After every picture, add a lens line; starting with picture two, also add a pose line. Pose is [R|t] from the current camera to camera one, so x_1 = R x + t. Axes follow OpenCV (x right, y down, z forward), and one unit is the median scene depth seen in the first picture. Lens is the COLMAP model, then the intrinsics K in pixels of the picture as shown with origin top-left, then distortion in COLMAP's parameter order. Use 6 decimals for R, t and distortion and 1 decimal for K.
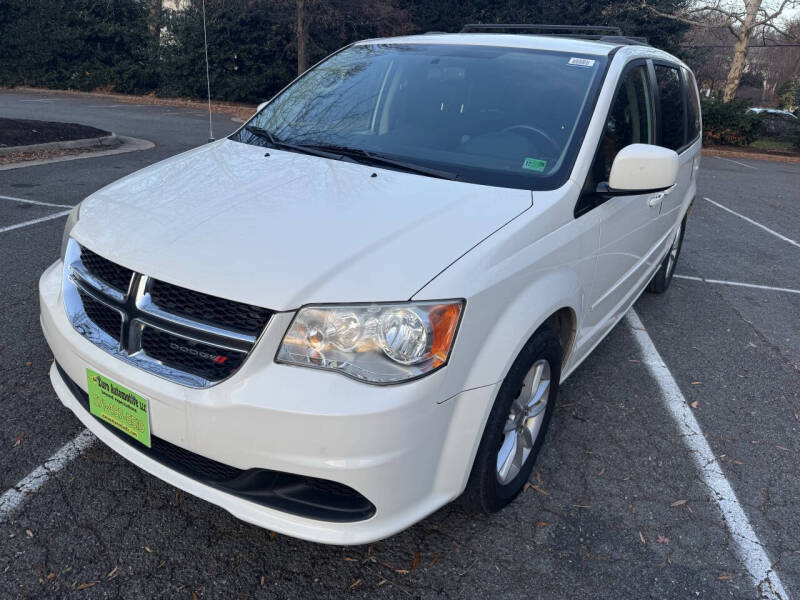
lens RADIAL K [[583.6, 0, 395.5], [0, 583.6, 265.9], [0, 0, 1]] dist [0.045114, -0.060138]
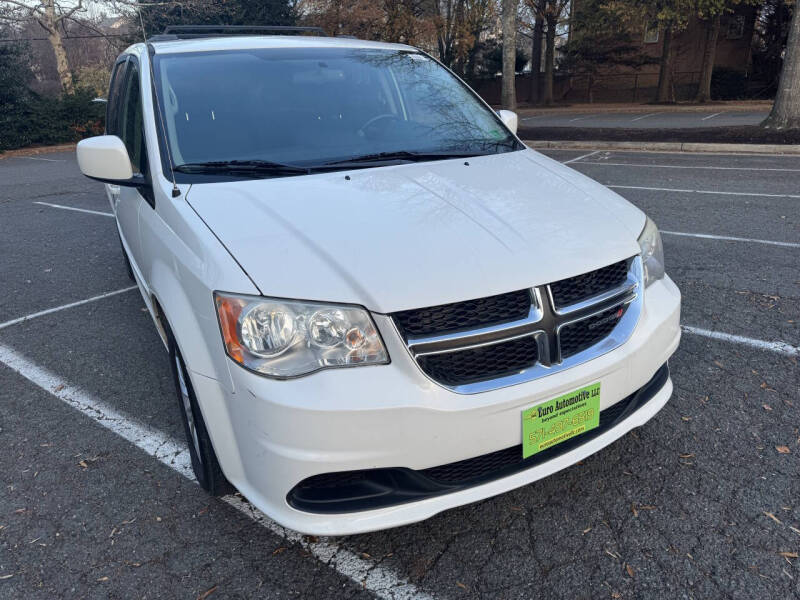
lens RADIAL K [[583.6, 0, 395.5], [0, 583.6, 265.9], [0, 0, 1]] dist [0.045114, -0.060138]
pose [[0.444040, -0.335629, 0.830772, -1.115968], [0.329771, 0.923329, 0.196762, -0.242863], [-0.833115, 0.186594, 0.520675, 0.555968]]
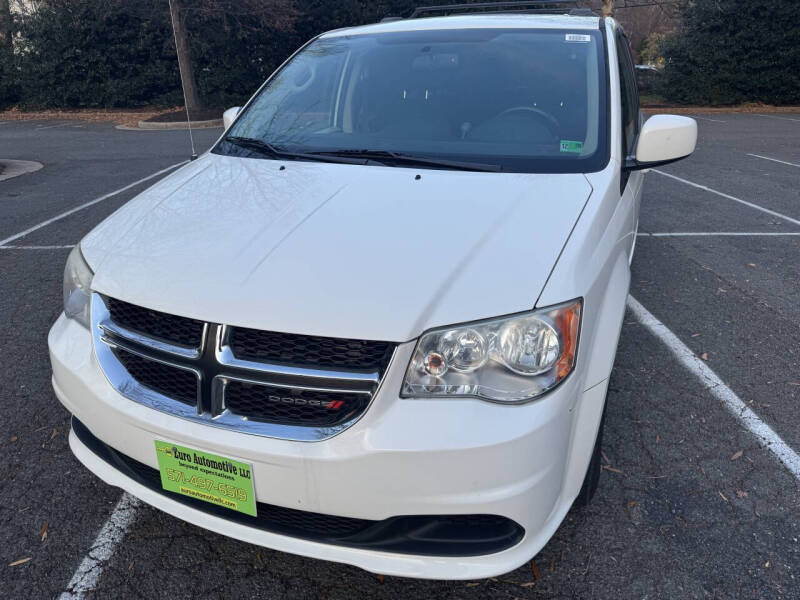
lens RADIAL K [[583.6, 0, 395.5], [0, 583.6, 265.9], [0, 0, 1]] dist [0.045114, -0.060138]
pose [[0.976399, -0.142311, 0.162458, -0.244101], [0.138197, 0.989735, 0.036408, -0.053251], [-0.165972, -0.013097, 0.986043, 0.080943]]
